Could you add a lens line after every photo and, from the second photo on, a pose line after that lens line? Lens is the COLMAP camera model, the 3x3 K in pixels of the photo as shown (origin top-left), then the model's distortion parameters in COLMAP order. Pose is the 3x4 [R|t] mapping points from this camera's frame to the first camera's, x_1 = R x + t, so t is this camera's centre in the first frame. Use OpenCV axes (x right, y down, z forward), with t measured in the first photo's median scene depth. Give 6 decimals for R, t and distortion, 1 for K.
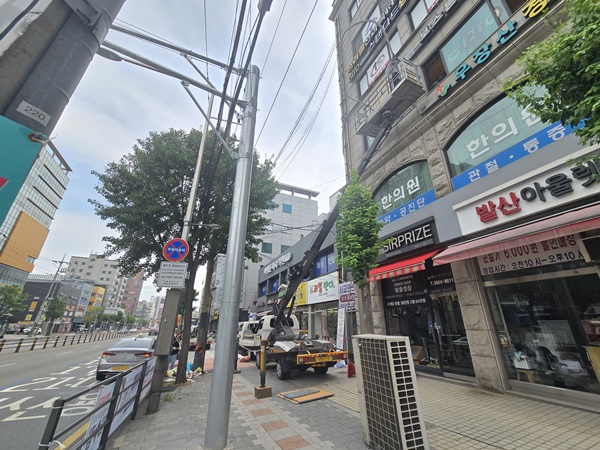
lens RADIAL K [[247.6, 0, 298.0], [0, 247.6, 222.5], [0, 0, 1]] dist [-0.002407, 0.000114]
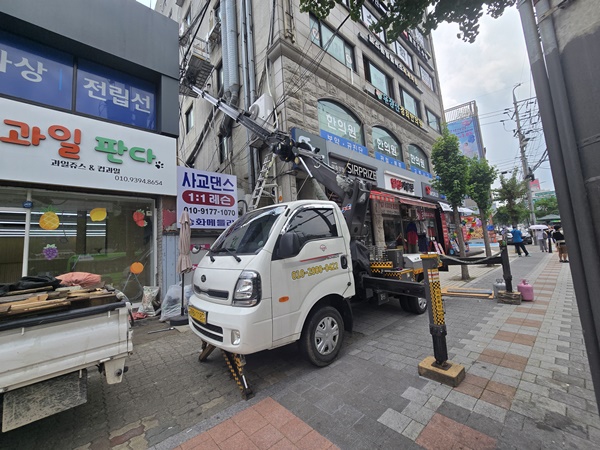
lens RADIAL K [[247.6, 0, 298.0], [0, 247.6, 222.5], [0, 0, 1]] dist [-0.002407, 0.000114]
pose [[-0.306436, 0.125283, 0.943611, -0.532180], [-0.305361, 0.925972, -0.222106, 0.609963], [-0.901583, -0.356203, -0.245495, 1.387853]]
